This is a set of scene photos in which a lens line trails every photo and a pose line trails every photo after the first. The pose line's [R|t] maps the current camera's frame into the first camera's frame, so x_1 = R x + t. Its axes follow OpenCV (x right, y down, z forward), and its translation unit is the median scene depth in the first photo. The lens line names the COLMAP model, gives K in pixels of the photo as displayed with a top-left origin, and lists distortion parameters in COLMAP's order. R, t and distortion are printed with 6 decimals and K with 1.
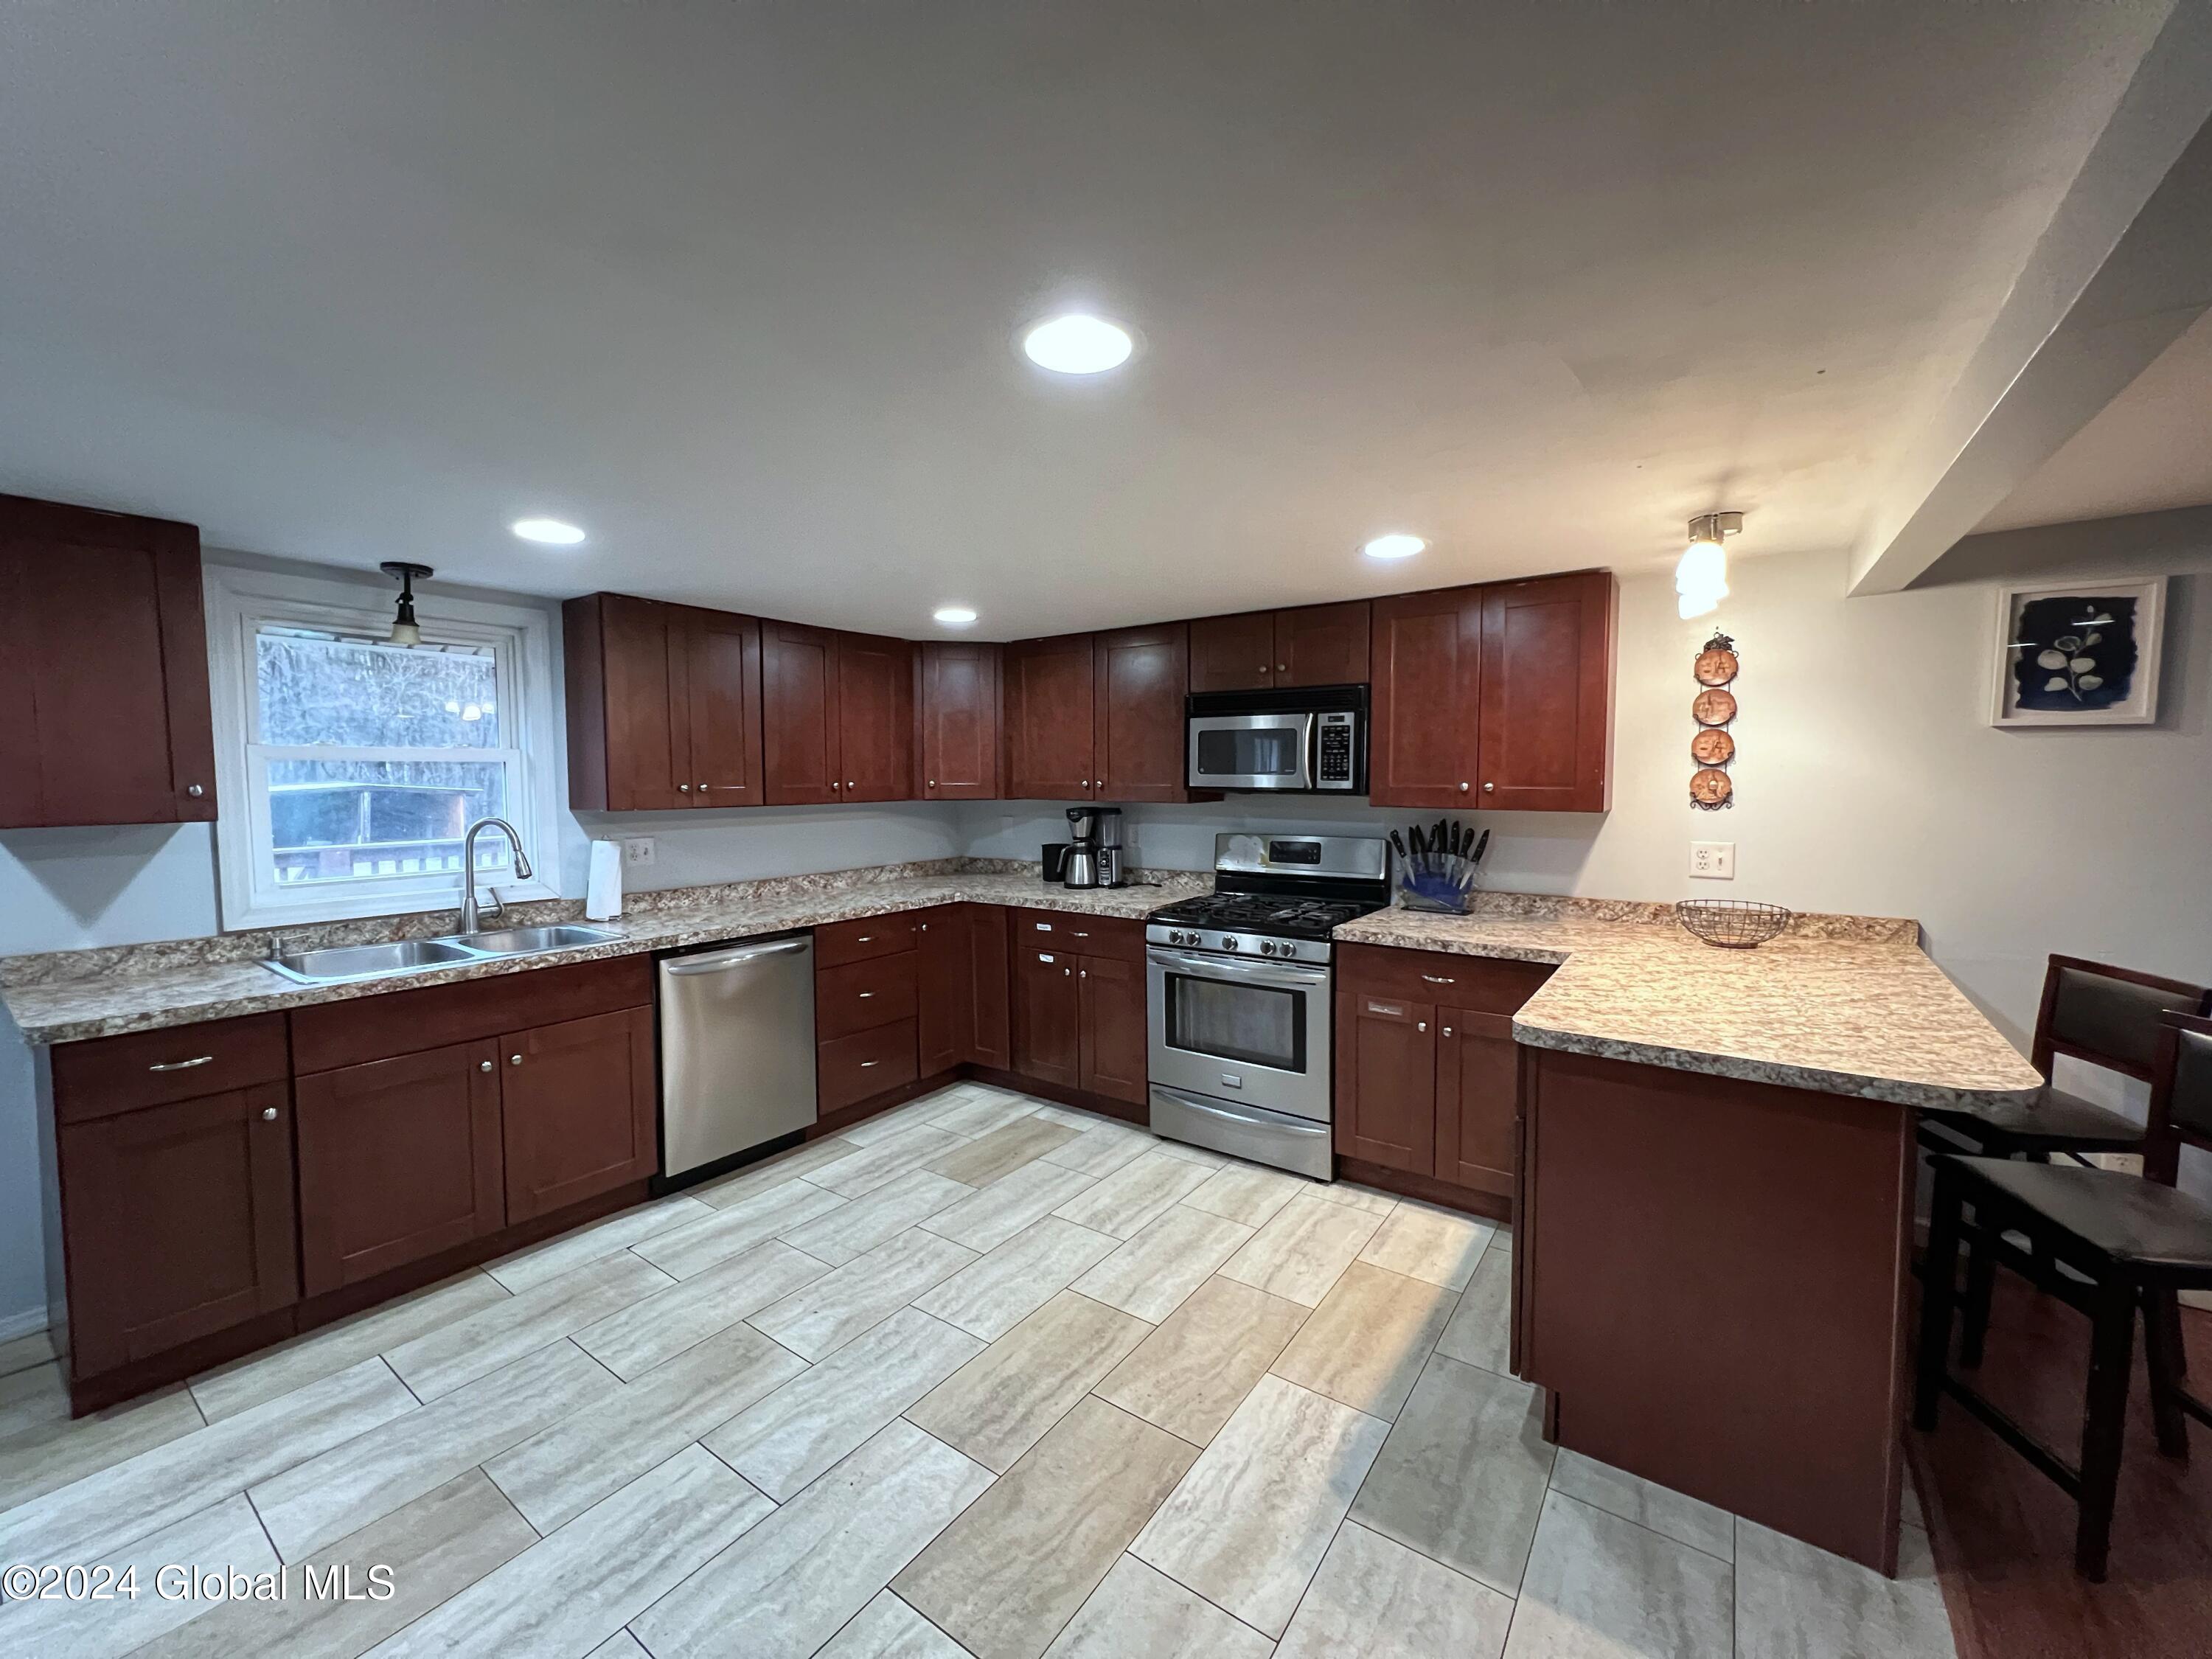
lens RADIAL K [[884.5, 0, 1097.5], [0, 884.5, 824.2], [0, 0, 1]] dist [-0.001108, 0.000127]
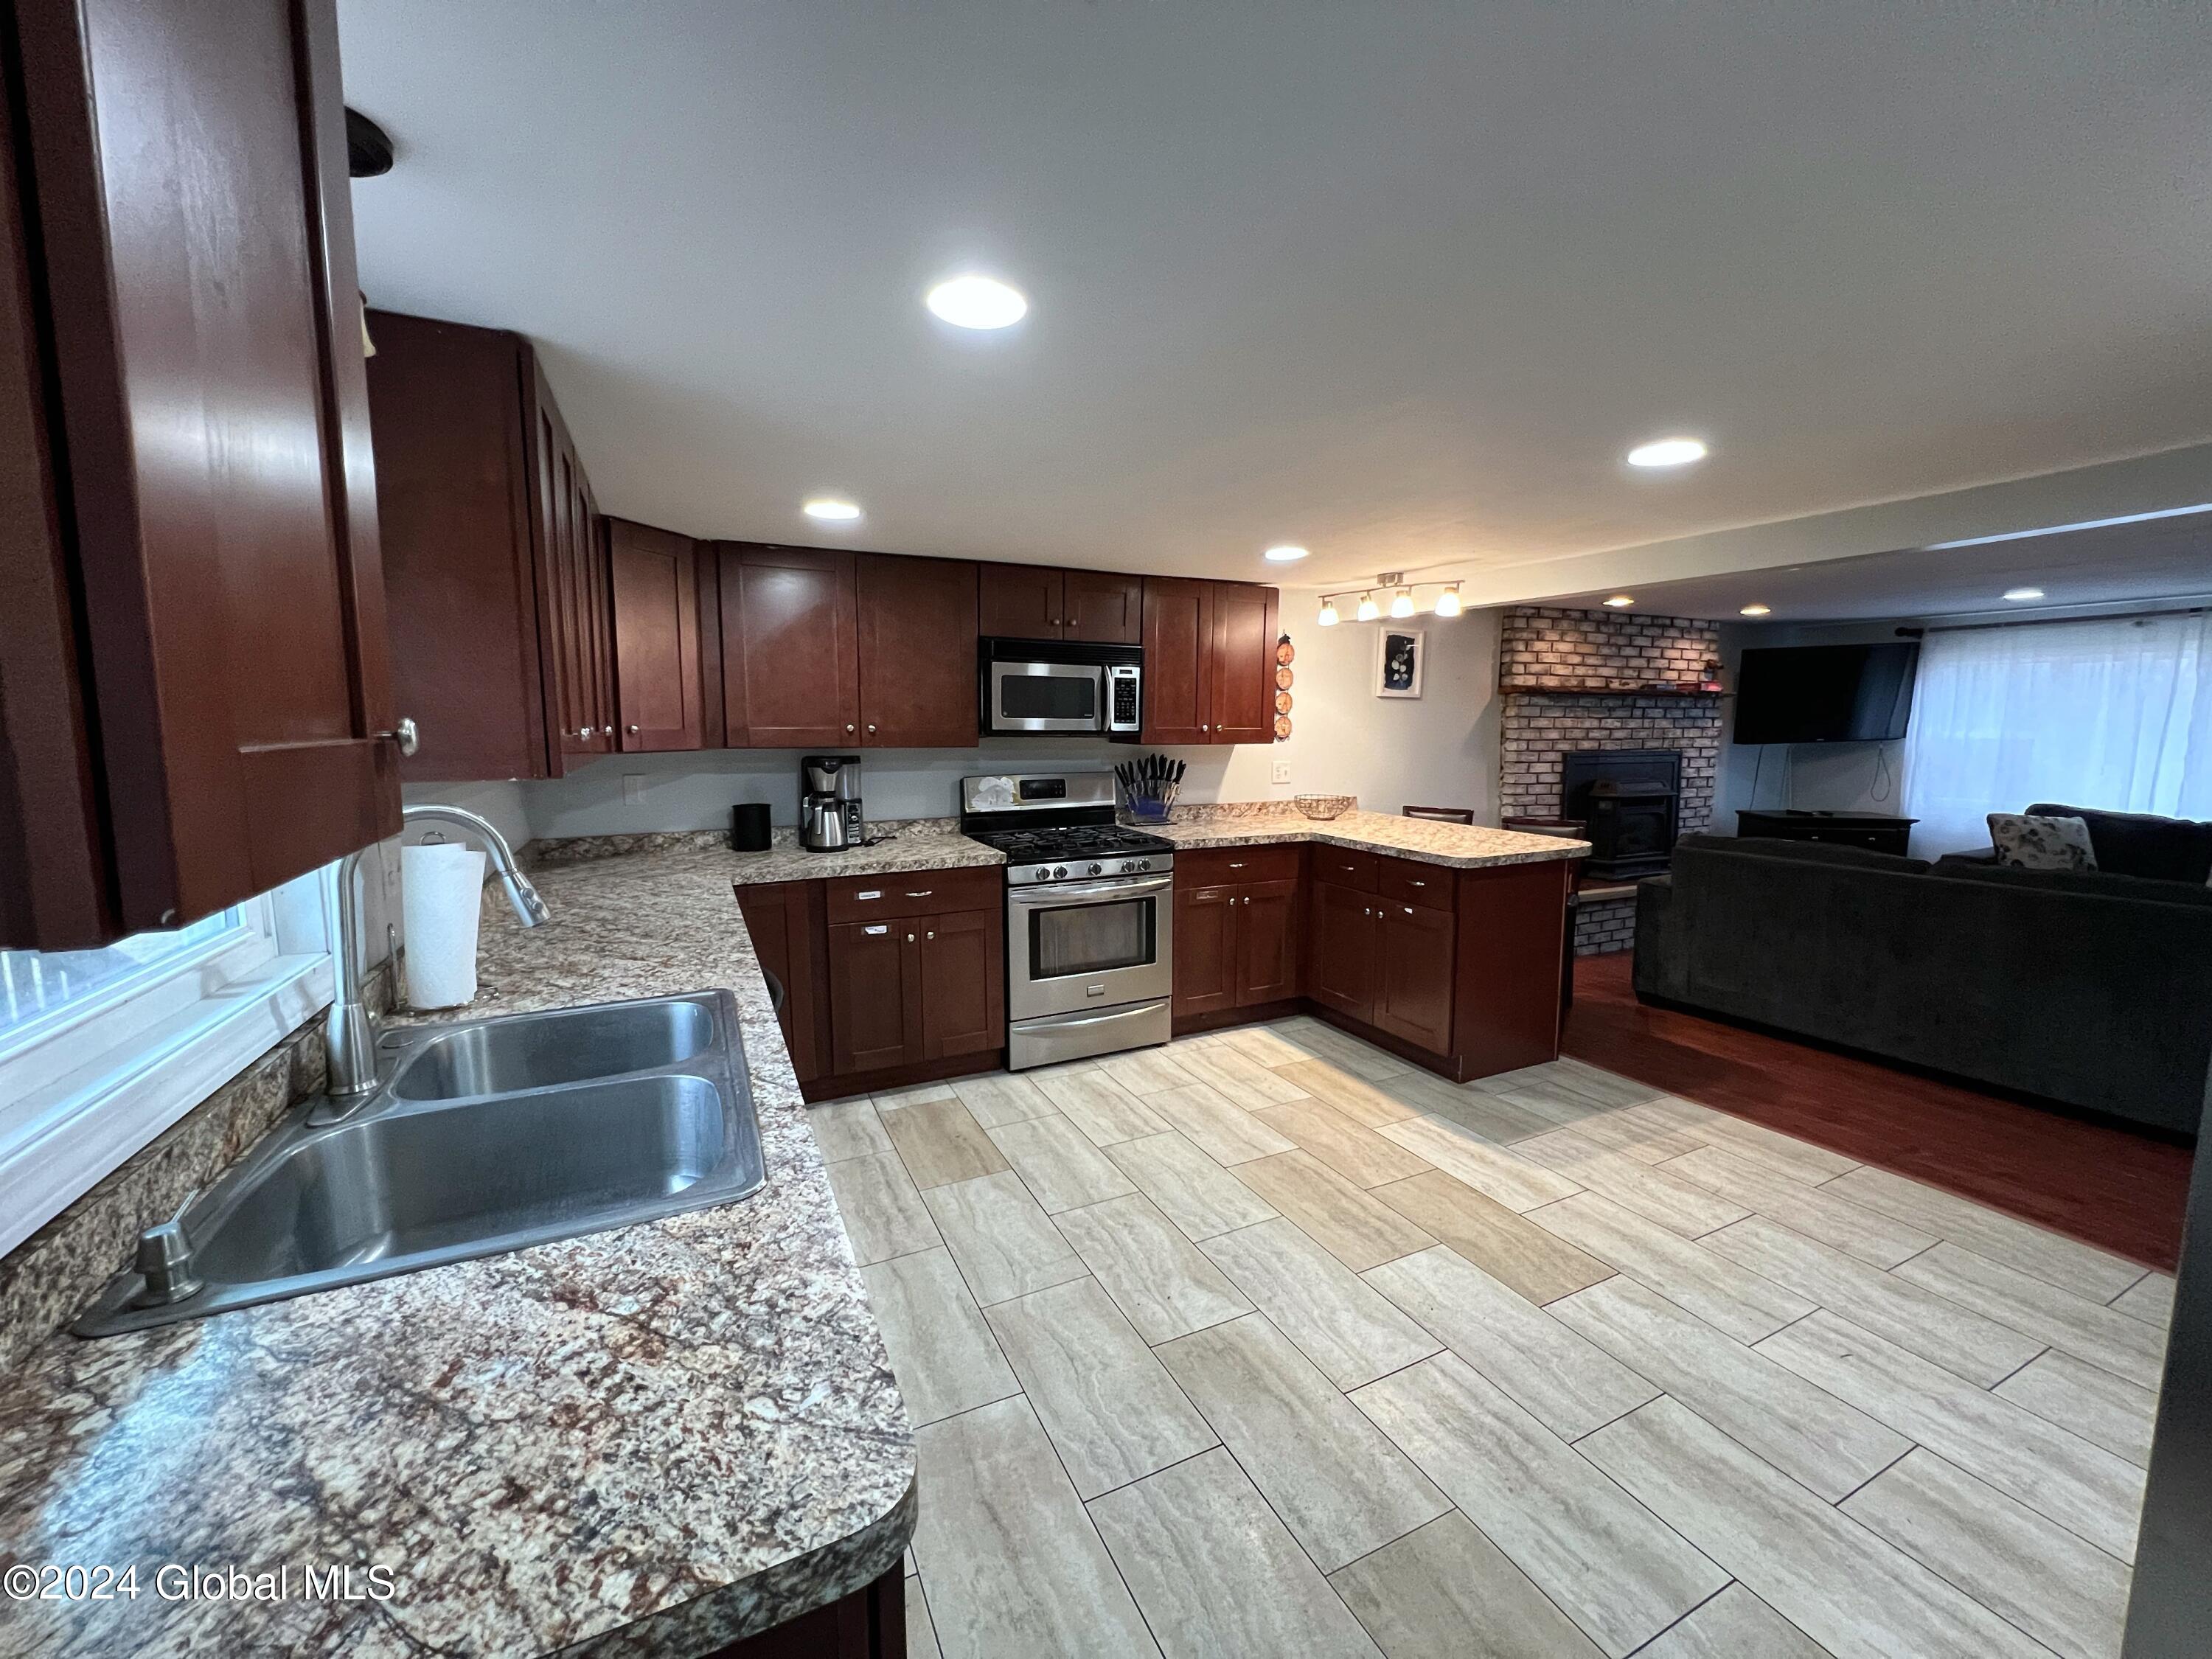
lens RADIAL K [[884.5, 0, 1103.2], [0, 884.5, 822.1], [0, 0, 1]] dist [-0.001108, 0.000127]
pose [[0.477250, -0.094859, 0.873633, -0.851130], [0.049915, 0.995478, 0.080822, -0.015532], [-0.877349, 0.005035, 0.479827, 0.470991]]
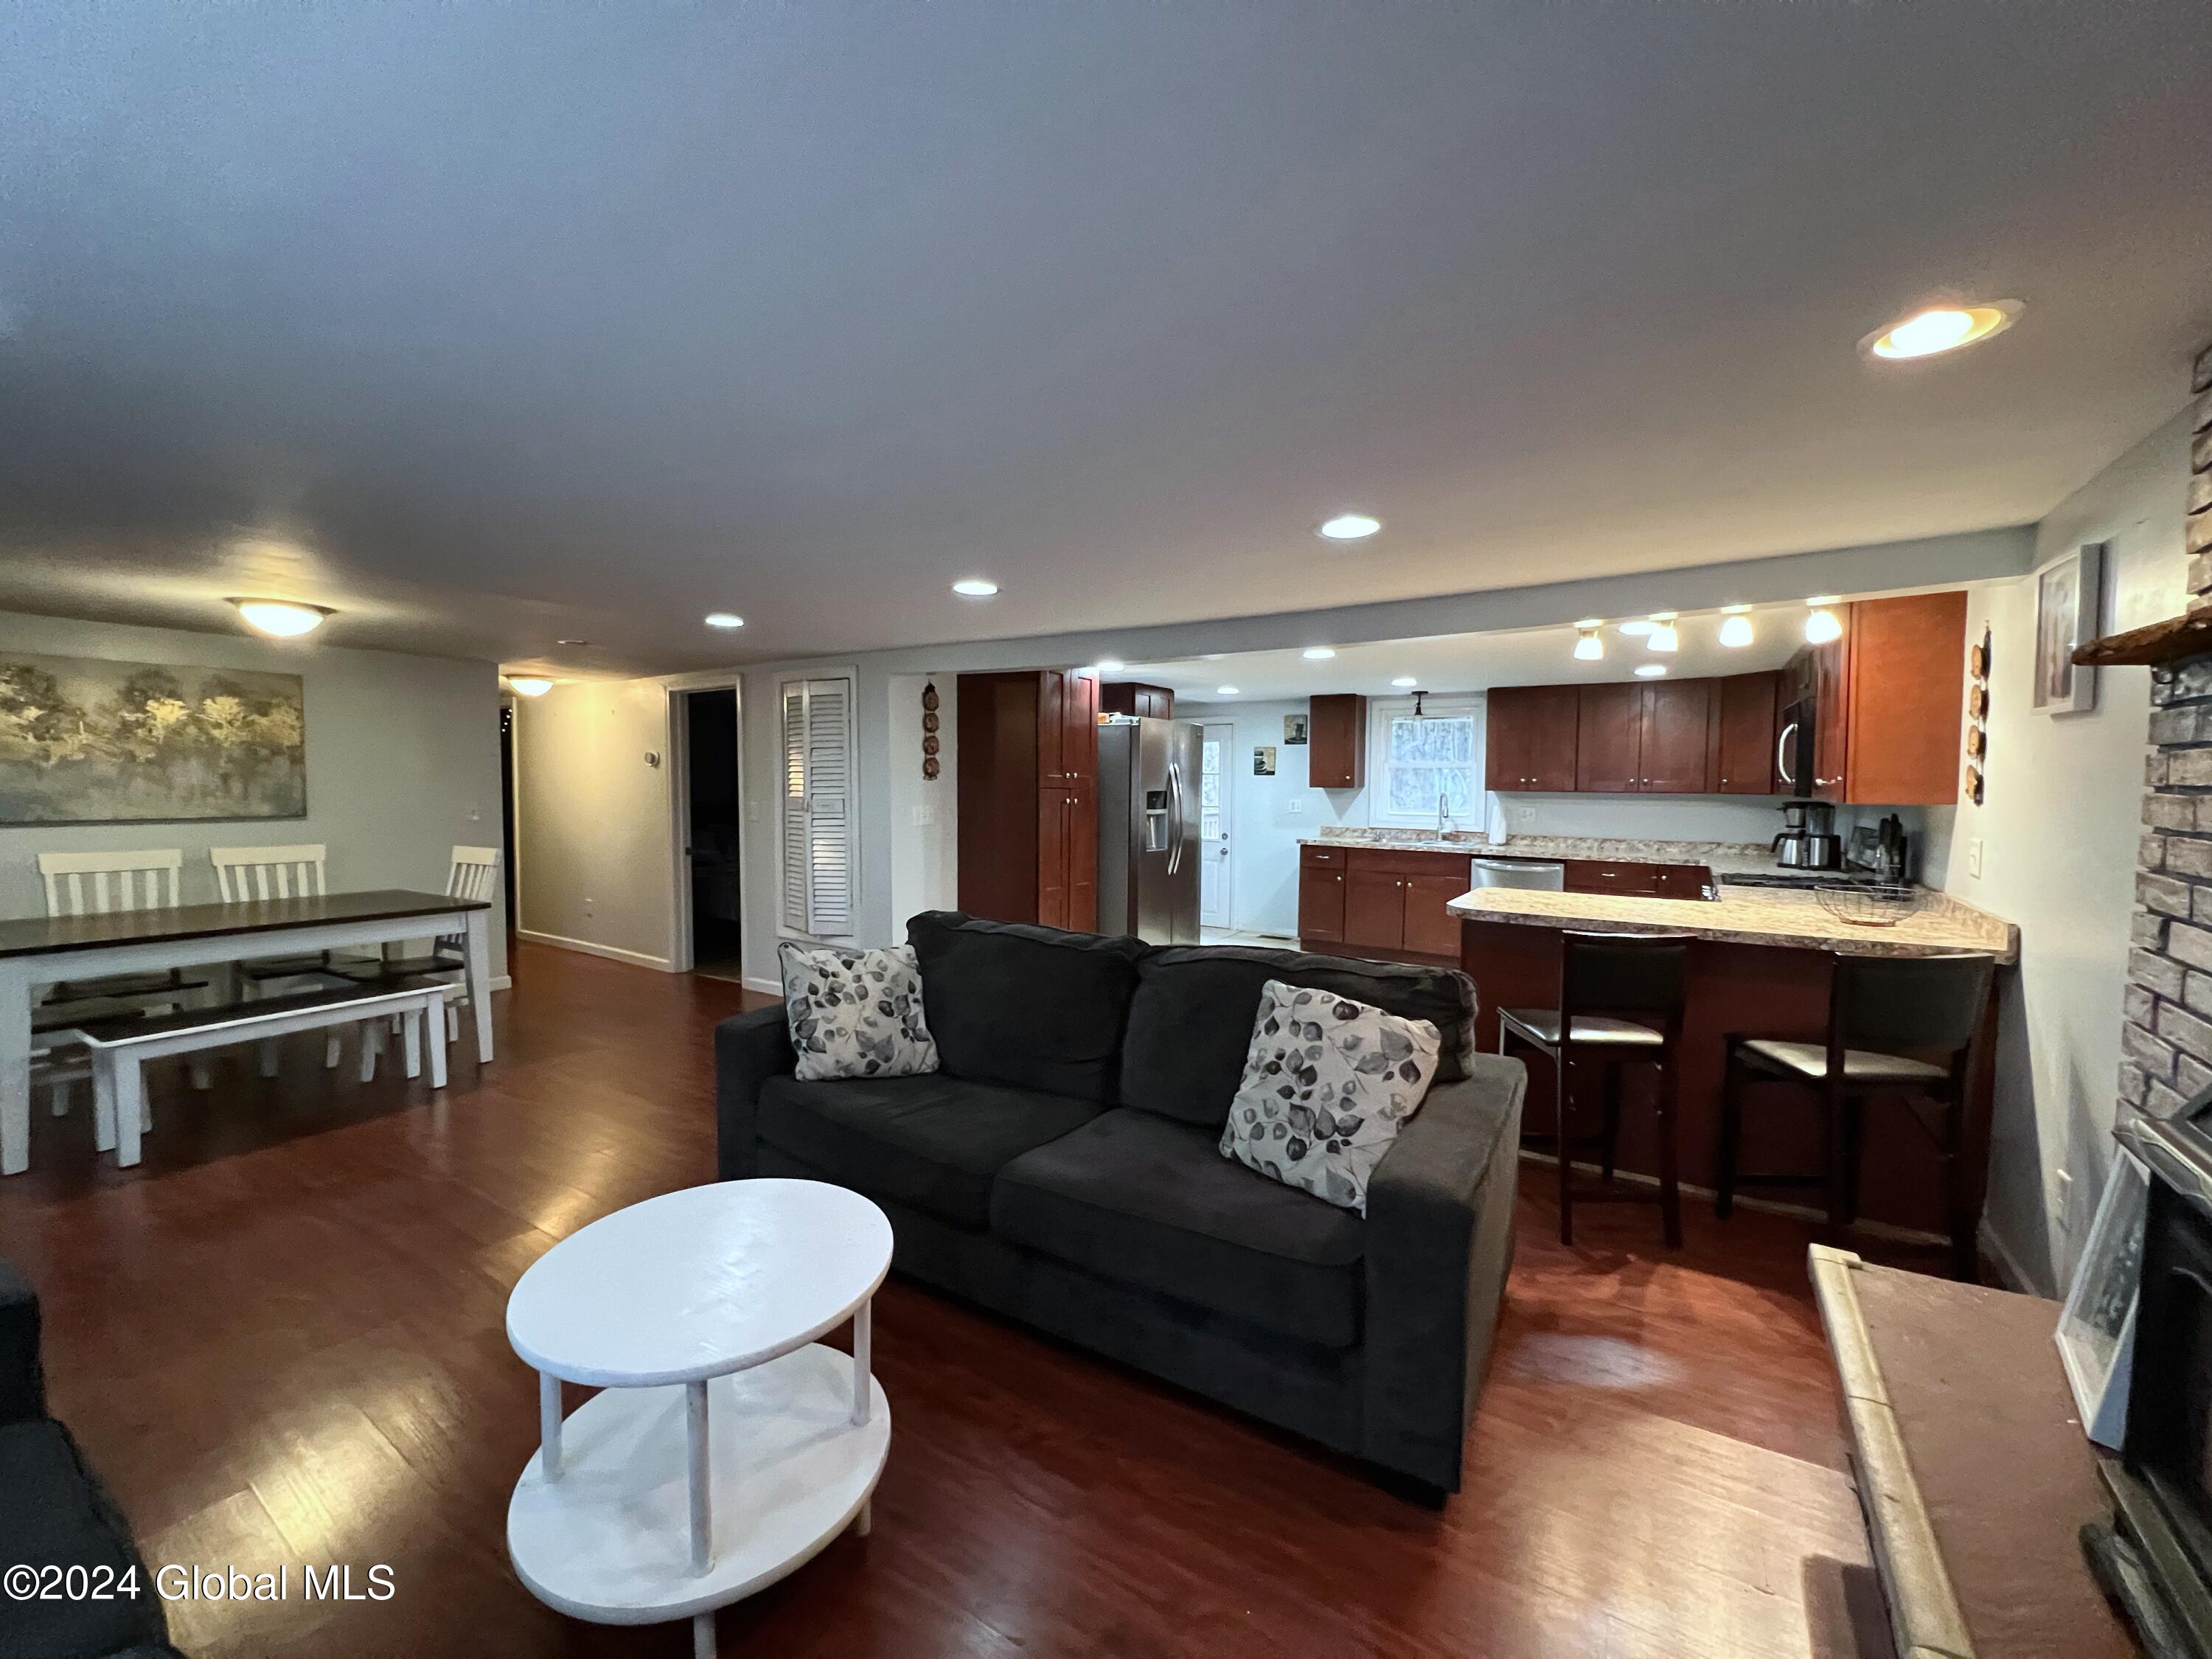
lens RADIAL K [[884.5, 0, 1104.8], [0, 884.5, 823.3], [0, 0, 1]] dist [-0.001108, 0.000127]
pose [[0.046405, 0.057846, -0.997246, 1.903463], [-0.065635, 0.996341, 0.054740, 0.008838], [0.996764, 0.062914, 0.050032, -0.019899]]
